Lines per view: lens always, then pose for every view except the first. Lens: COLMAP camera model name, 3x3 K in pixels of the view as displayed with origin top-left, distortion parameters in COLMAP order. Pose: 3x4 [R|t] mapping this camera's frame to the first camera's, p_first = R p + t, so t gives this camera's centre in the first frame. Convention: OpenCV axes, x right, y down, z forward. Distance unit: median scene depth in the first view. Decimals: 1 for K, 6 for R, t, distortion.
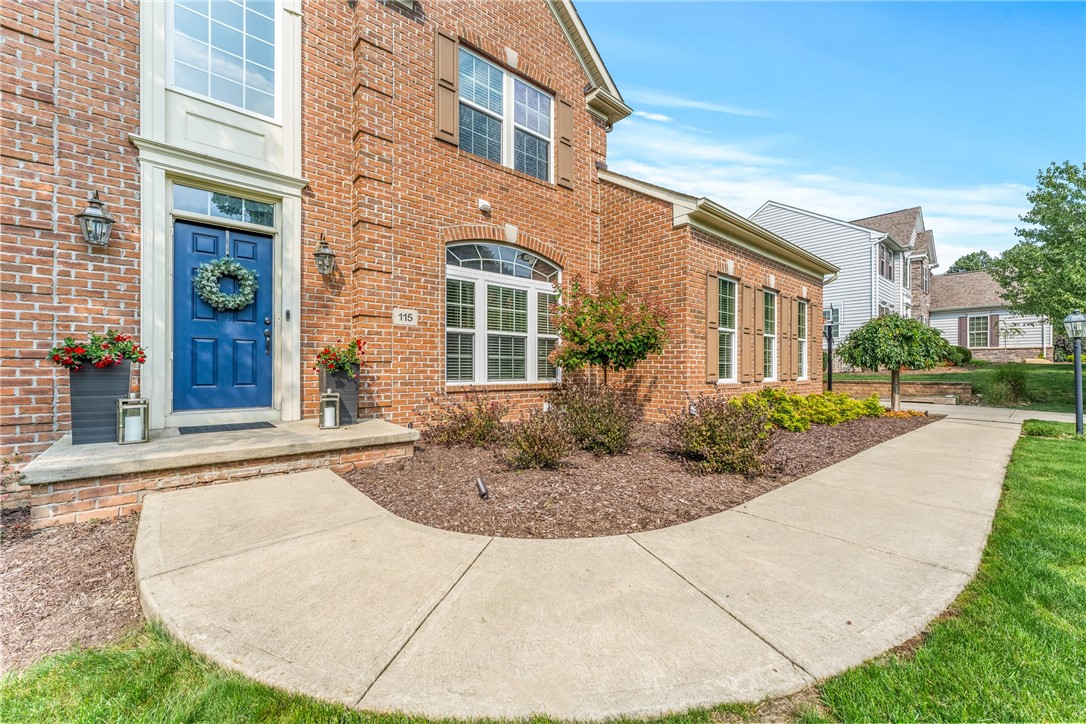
lens RADIAL K [[438.1, 0, 547.0], [0, 438.1, 366.0], [0, 0, 1]] dist [0.000106, 0.000224]
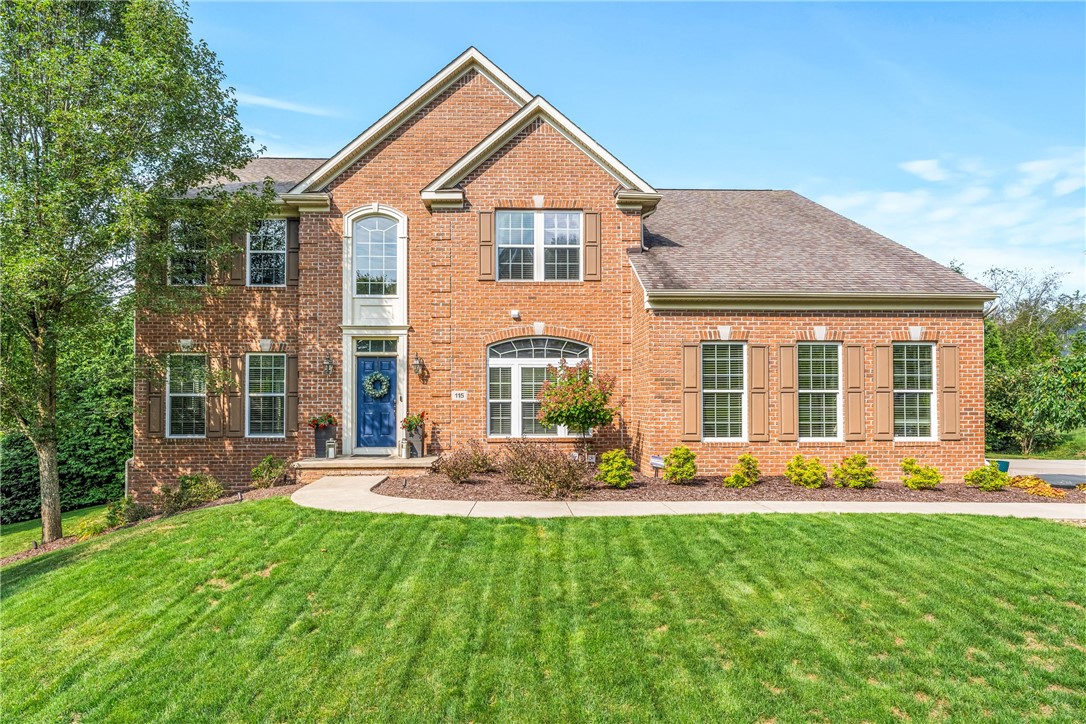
lens RADIAL K [[614.0, 0, 534.0], [0, 614.0, 391.0], [0, 0, 1]] dist [0.005435, -0.000240]
pose [[0.773149, -0.023876, -0.633775, 1.175003], [0.009059, 0.999605, -0.026607, -0.055923], [0.634160, 0.014830, 0.773059, -0.522393]]
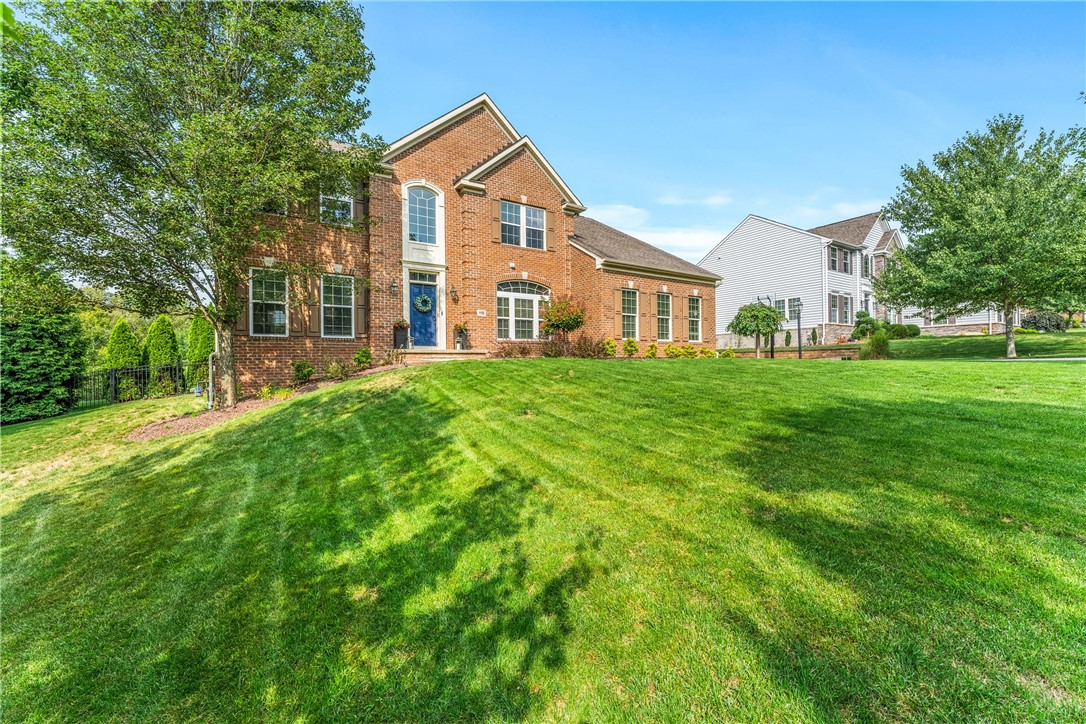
lens RADIAL K [[438.1, 0, 546.7], [0, 438.1, 357.6], [0, 0, 1]] dist [0.000106, 0.000224]
pose [[0.989376, -0.015658, -0.144533, 0.374366], [0.014677, 0.999861, -0.007854, 0.156073], [0.144636, 0.005649, 0.989469, -1.316224]]
